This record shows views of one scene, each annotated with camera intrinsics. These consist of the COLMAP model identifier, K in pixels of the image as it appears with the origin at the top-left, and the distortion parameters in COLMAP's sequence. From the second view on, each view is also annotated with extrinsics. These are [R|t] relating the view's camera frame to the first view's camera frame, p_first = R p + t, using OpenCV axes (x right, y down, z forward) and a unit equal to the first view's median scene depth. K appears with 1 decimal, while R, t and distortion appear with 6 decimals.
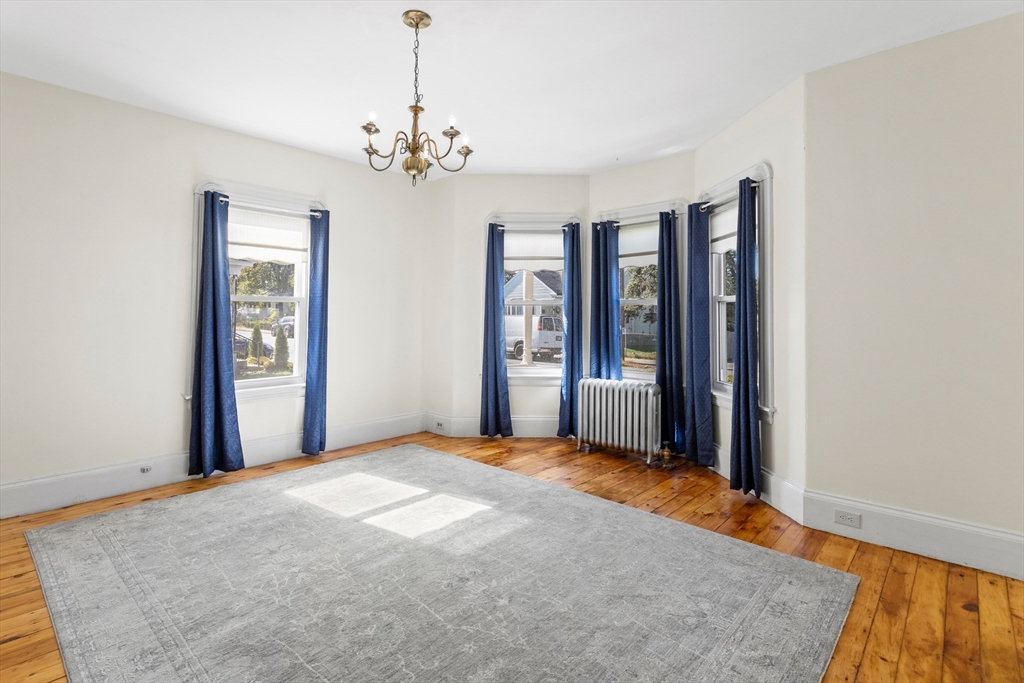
lens RADIAL K [[489.6, 0, 518.9], [0, 489.6, 320.1], [0, 0, 1]] dist [0.001124, -0.000676]
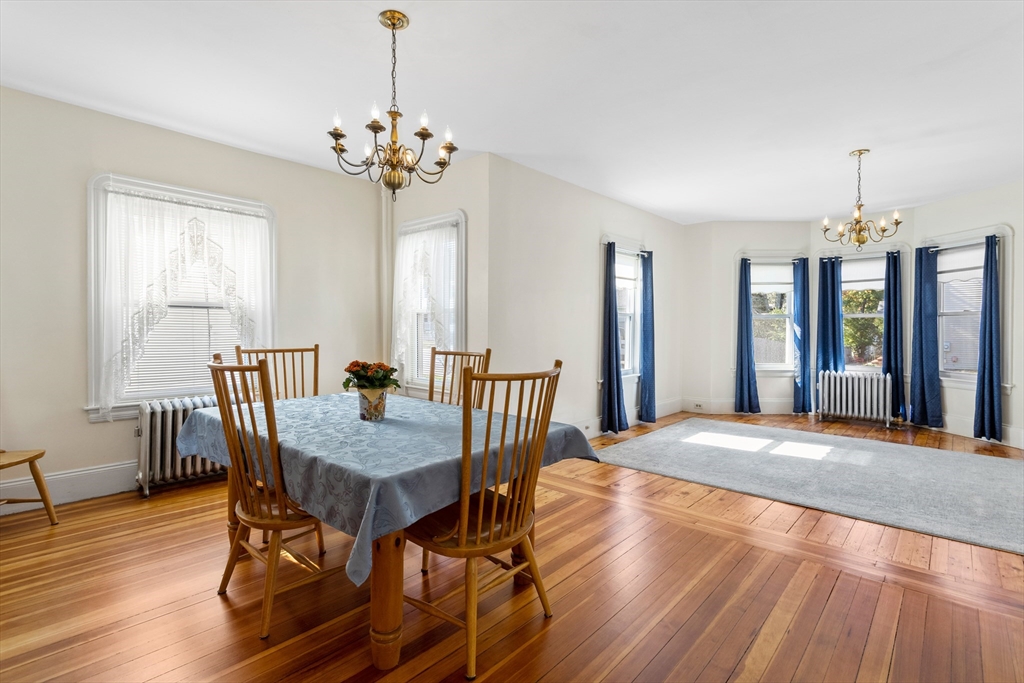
lens RADIAL K [[489.6, 0, 514.5], [0, 489.6, 335.9], [0, 0, 1]] dist [0.001124, -0.000676]
pose [[0.999954, -0.003461, -0.008944, -0.888369], [0.003562, 0.999930, 0.011306, 0.003271], [0.008904, -0.011338, 0.999896, -0.485711]]
